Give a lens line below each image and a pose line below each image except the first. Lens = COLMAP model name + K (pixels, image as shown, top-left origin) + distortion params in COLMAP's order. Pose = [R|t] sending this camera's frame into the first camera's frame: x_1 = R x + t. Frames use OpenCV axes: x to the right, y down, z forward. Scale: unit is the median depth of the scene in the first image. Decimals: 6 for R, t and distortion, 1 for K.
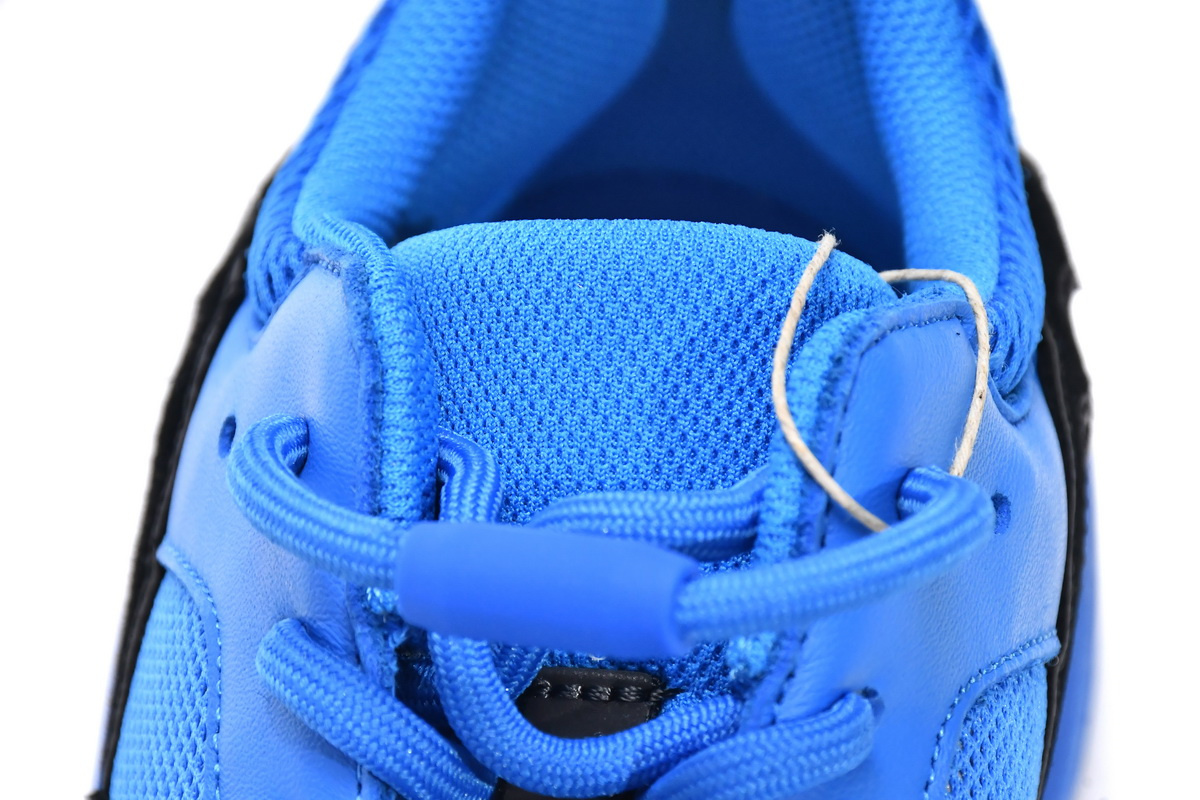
lens RADIAL K [[7215.5, 0, 600.8], [0, 7215.5, 399.9], [0, 0, 1]] dist [0.410460, 0.000000]
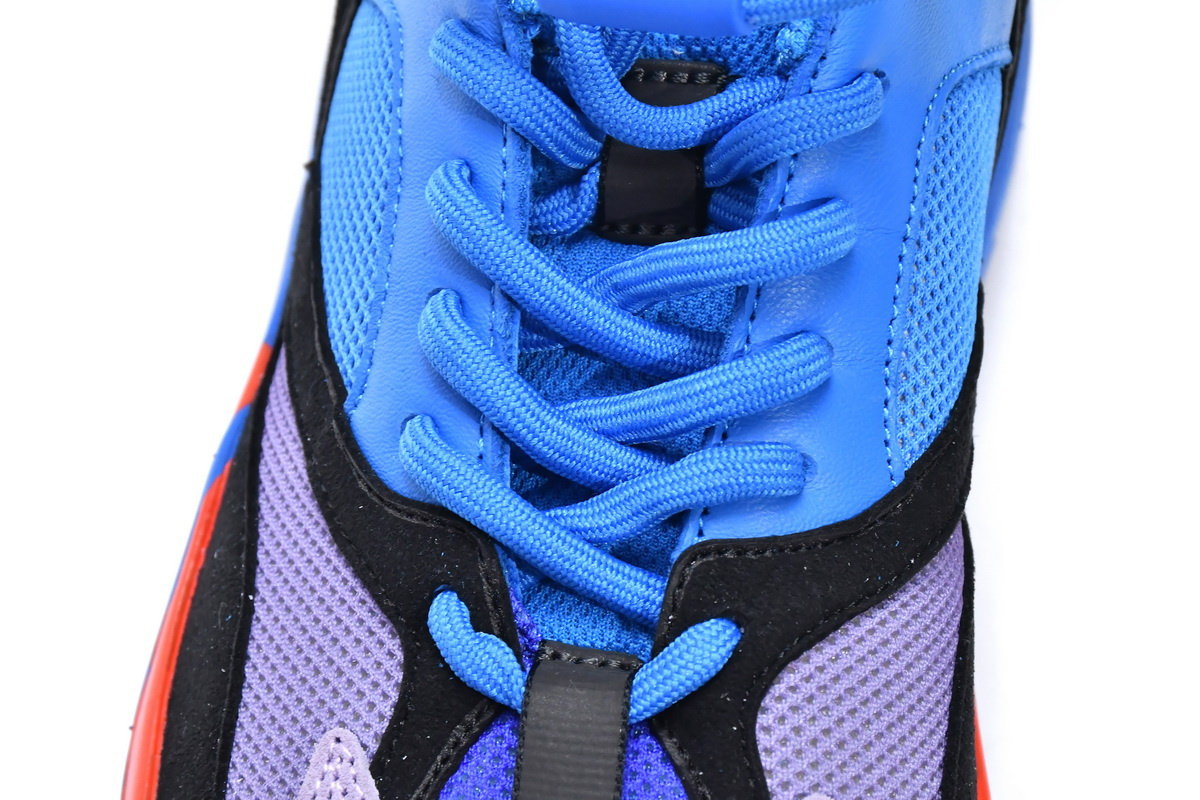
lens RADIAL K [[3912.5, 0, 598.2], [0, 3912.5, 400.0], [0, 0, 1]] dist [0.526797, 0.000000]
pose [[0.999897, 0.010219, 0.010118, -0.022693], [-0.010446, 0.999690, 0.022621, 0.085468], [-0.009884, -0.022725, 0.999693, 0.255759]]
